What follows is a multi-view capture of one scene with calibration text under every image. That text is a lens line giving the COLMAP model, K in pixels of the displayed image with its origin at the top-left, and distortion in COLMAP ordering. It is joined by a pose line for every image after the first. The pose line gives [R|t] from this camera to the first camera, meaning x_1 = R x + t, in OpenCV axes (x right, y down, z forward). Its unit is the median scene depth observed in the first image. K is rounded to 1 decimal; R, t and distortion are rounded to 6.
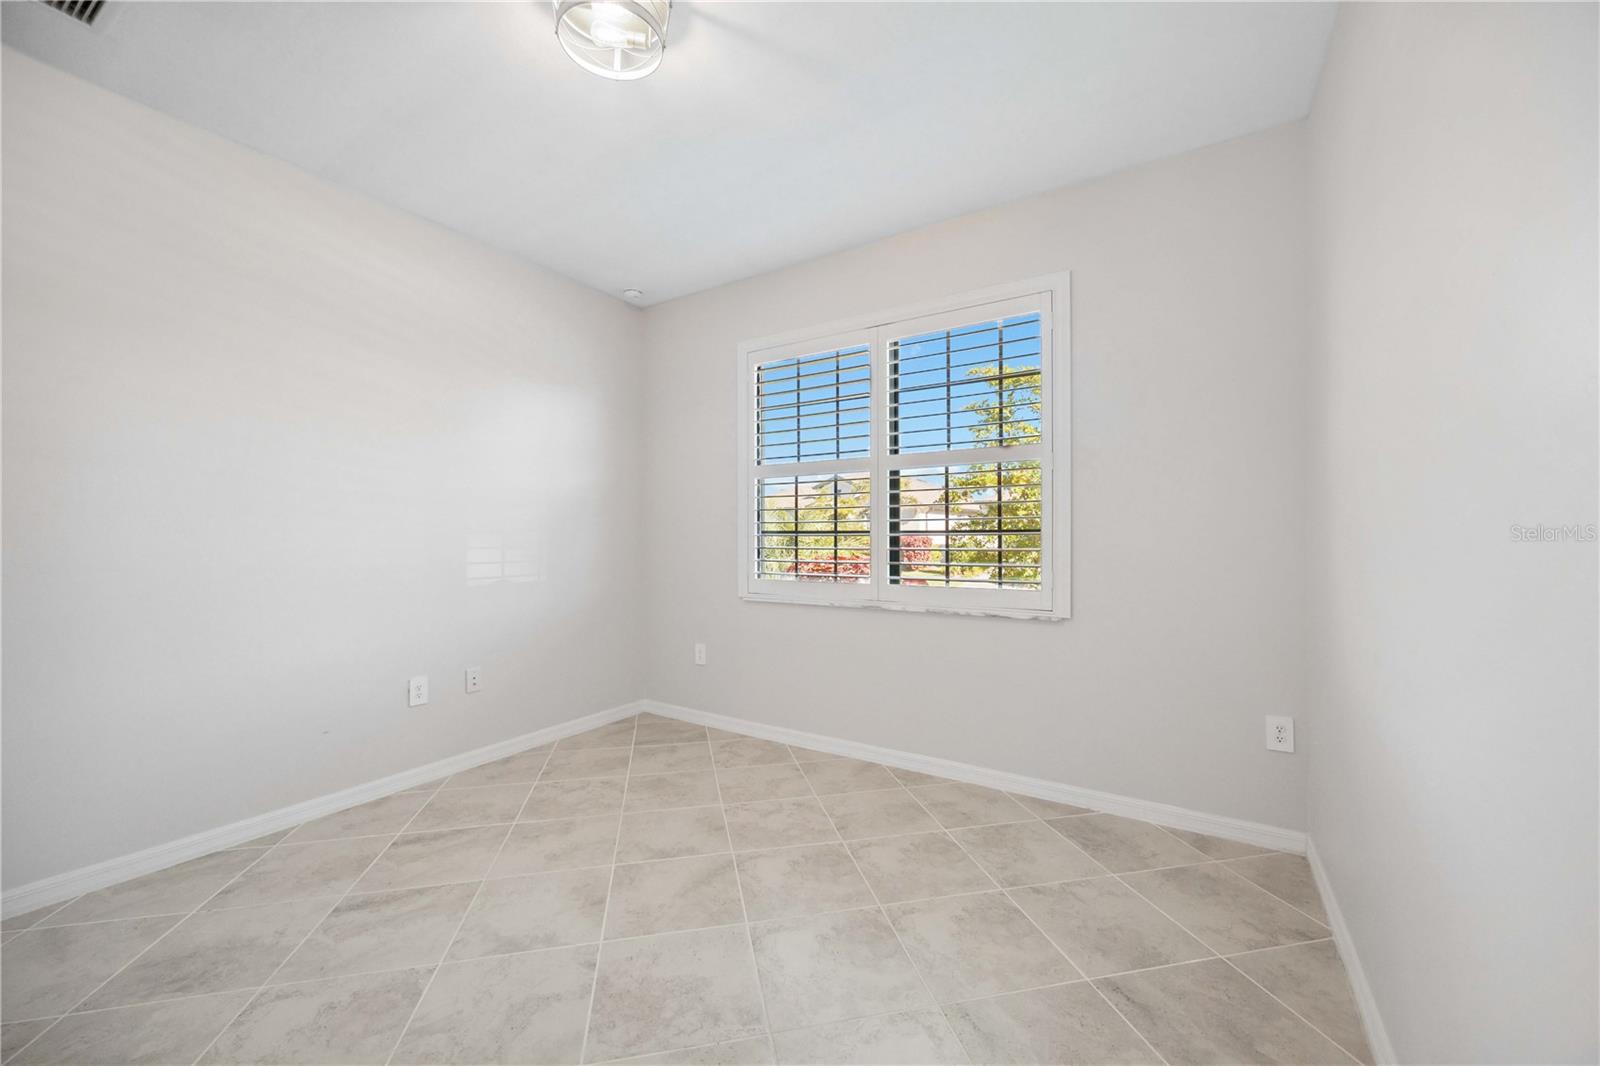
lens RADIAL K [[621.9, 0, 805.0], [0, 621.9, 530.7], [0, 0, 1]] dist [-0.001205, 0.000060]
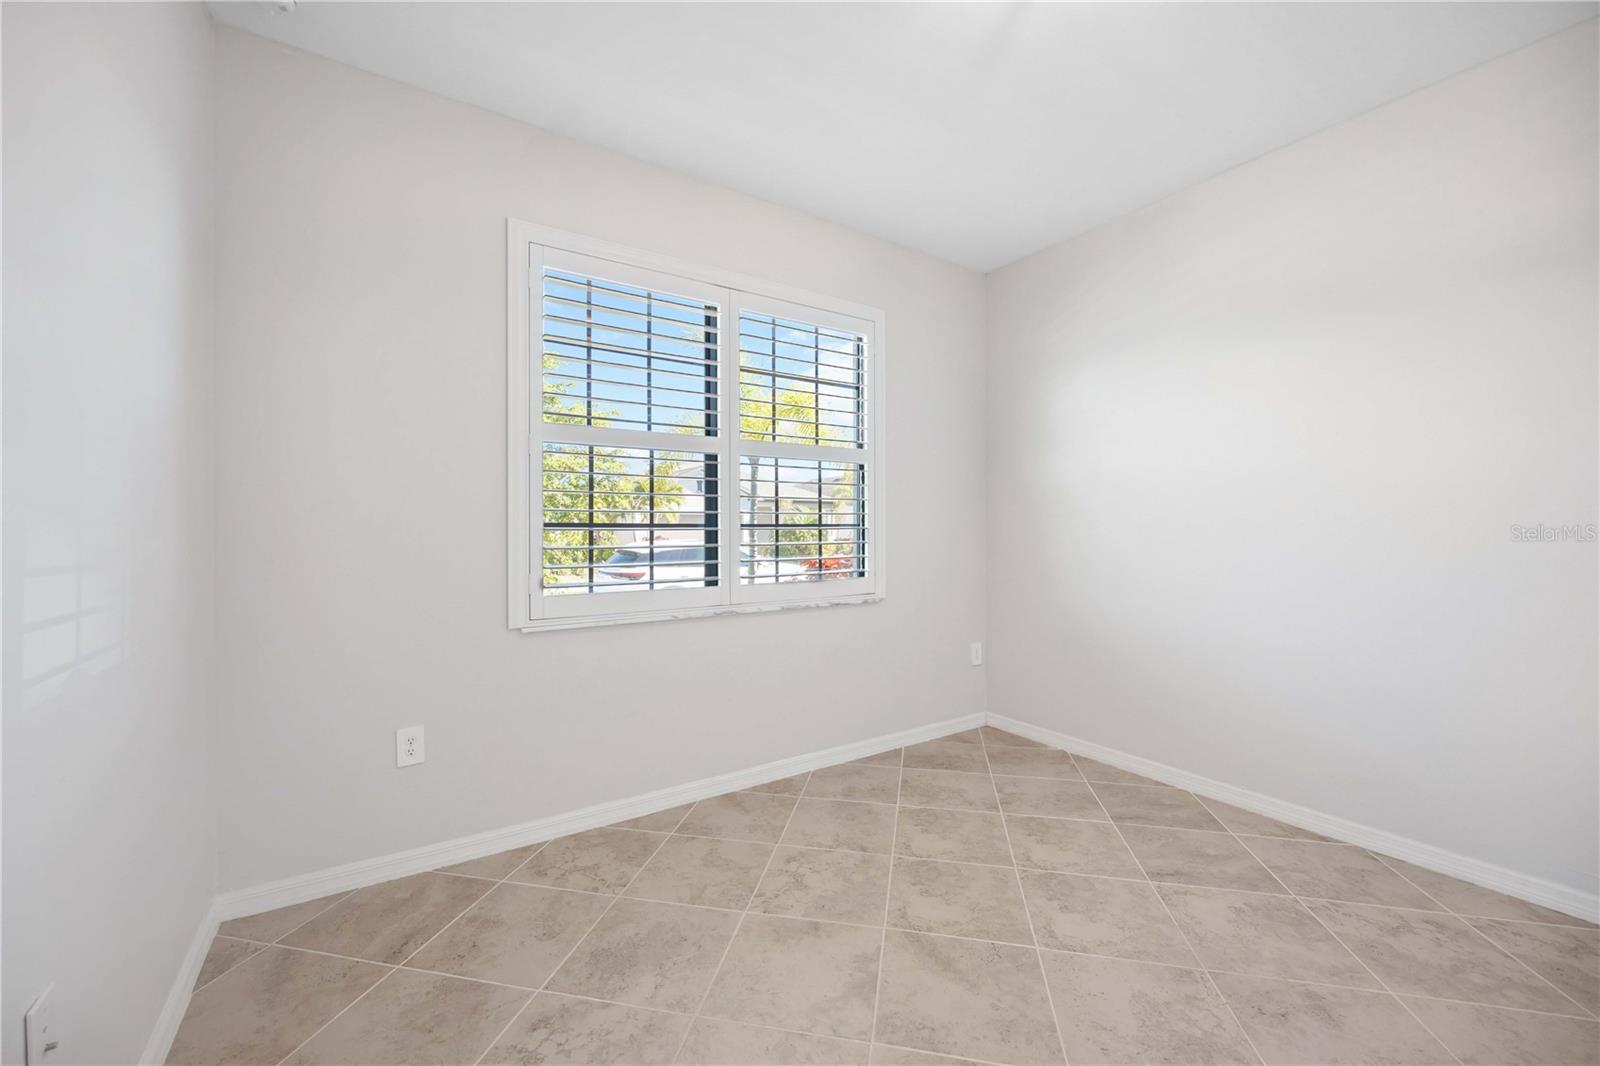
lens RADIAL K [[621.9, 0, 805.0], [0, 621.9, 530.7], [0, 0, 1]] dist [-0.001205, 0.000060]
pose [[0.402027, 0.001572, 0.915627, -0.696048], [-0.005860, 0.999982, 0.000856, 0.009288], [-0.915609, -0.005709, 0.402029, 0.612863]]
